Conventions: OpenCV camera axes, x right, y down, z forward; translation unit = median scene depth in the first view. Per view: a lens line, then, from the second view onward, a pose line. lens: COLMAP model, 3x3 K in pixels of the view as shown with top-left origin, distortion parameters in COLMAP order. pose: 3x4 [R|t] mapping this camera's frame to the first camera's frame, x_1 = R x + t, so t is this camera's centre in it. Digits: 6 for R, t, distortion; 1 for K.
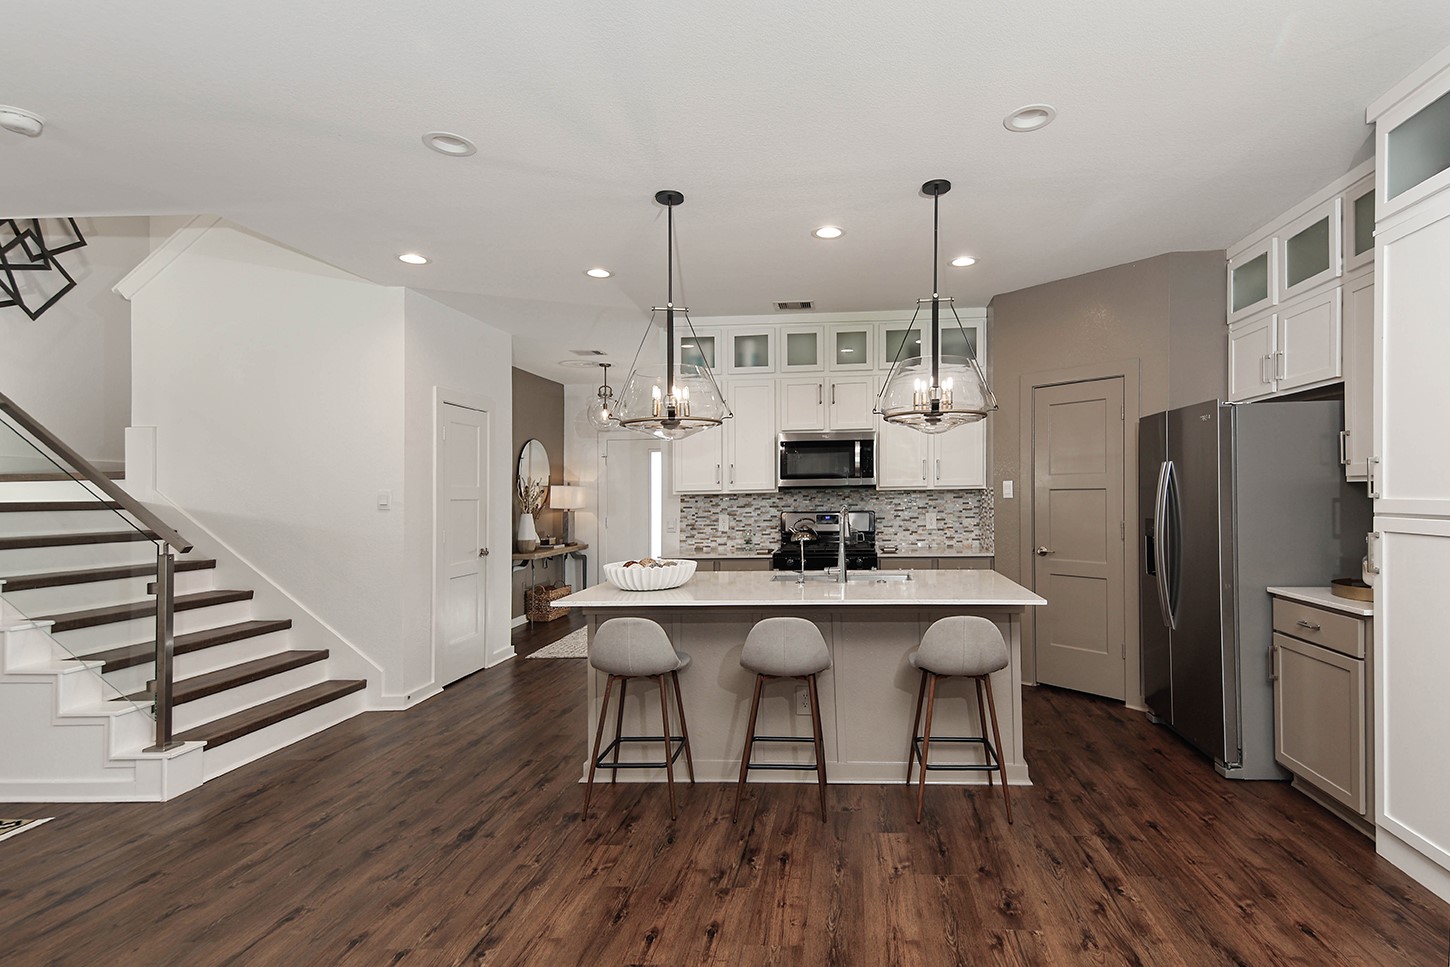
lens RADIAL K [[695.1, 0, 727.6], [0, 695.1, 498.6], [0, 0, 1]] dist [0.000784, 0.000217]
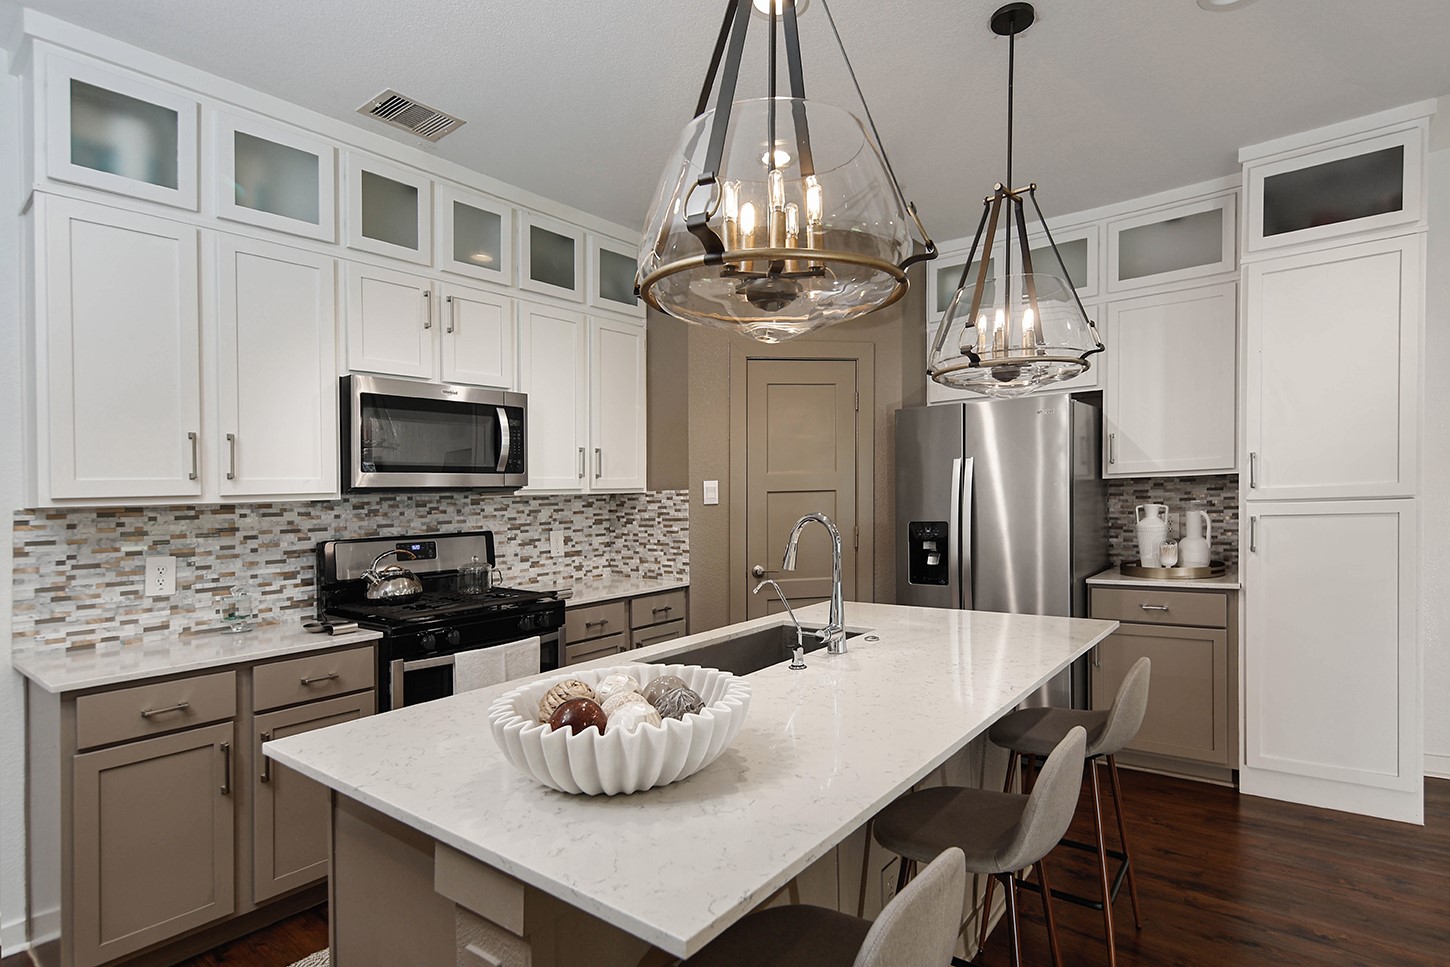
lens RADIAL K [[750.6, 0, 727.3], [0, 750.6, 535.0], [0, 0, 1]] dist [-0.018555, 0.000245]
pose [[0.466750, -0.042455, 0.883370, -0.254475], [0.022269, 0.999095, 0.036250, 0.002396], [-0.884109, 0.002752, 0.467273, 0.528091]]
